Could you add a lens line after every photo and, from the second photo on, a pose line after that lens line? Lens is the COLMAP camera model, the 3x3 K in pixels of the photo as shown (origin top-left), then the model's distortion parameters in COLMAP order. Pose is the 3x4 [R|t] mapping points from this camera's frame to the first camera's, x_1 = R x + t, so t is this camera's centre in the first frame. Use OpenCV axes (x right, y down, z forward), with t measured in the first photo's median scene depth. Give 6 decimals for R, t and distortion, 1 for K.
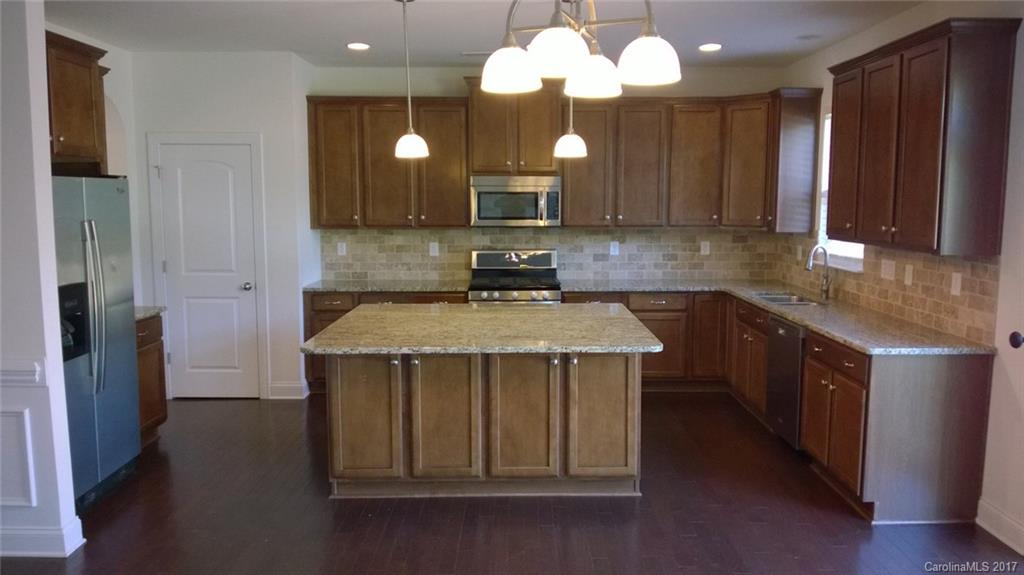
lens RADIAL K [[768.4, 0, 527.1], [0, 768.4, 287.2], [0, 0, 1]] dist [0.042673, -0.124046]
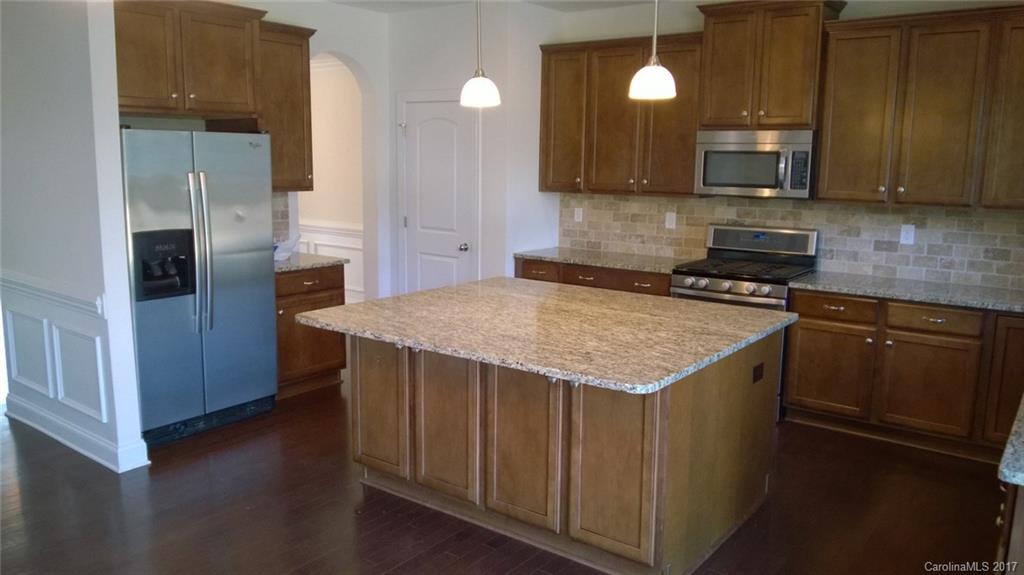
lens RADIAL K [[768.4, 0, 527.1], [0, 768.4, 287.2], [0, 0, 1]] dist [0.042673, -0.124046]
pose [[0.795062, 0.110187, -0.596435, 0.276105], [-0.083903, 0.993886, 0.071769, -0.025725], [0.600696, -0.007018, 0.799446, 0.248492]]
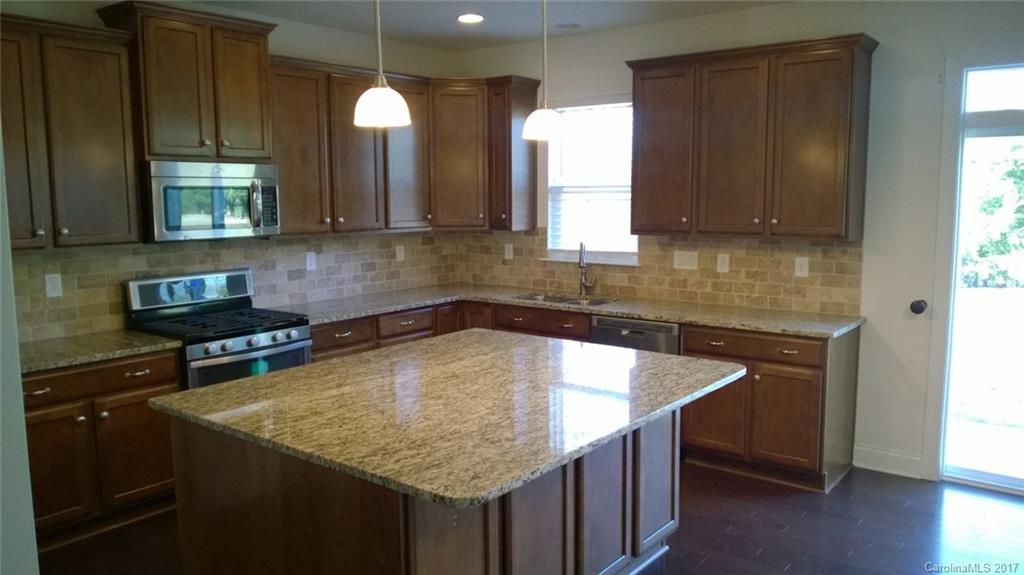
lens RADIAL K [[768.4, 0, 527.1], [0, 768.4, 287.2], [0, 0, 1]] dist [0.042673, -0.124046]
pose [[0.621818, -0.099953, 0.776757, -0.368808], [0.097120, 0.994008, 0.050160, -0.044789], [-0.777116, 0.044248, 0.627800, 0.375565]]
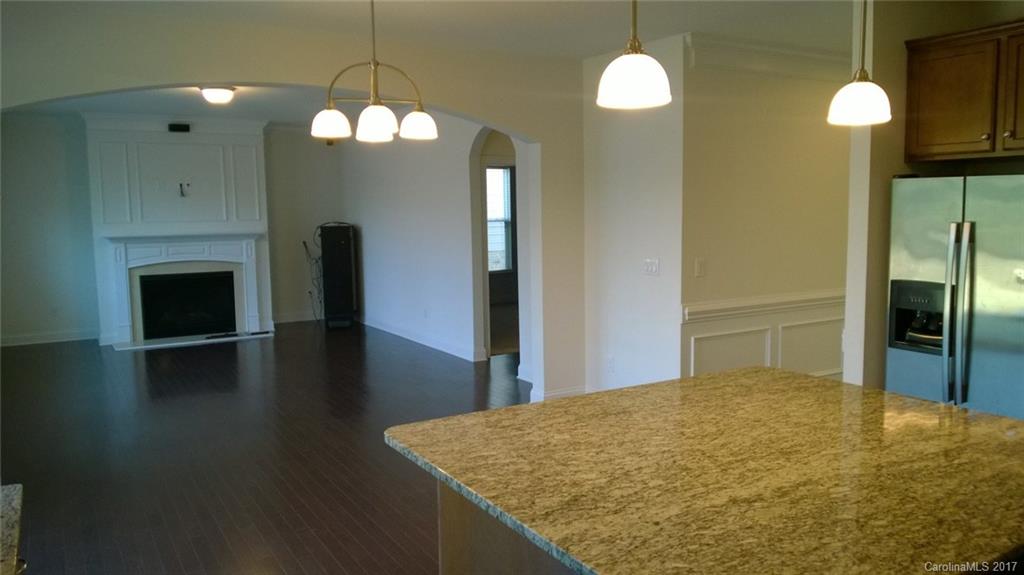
lens RADIAL K [[768.4, 0, 527.1], [0, 768.4, 287.2], [0, 0, 1]] dist [0.042673, -0.124046]
pose [[-0.856447, 0.060950, -0.512624, 0.231733], [-0.051949, 0.977790, 0.203048, -0.104055], [0.513614, 0.200530, -0.834259, 0.919437]]
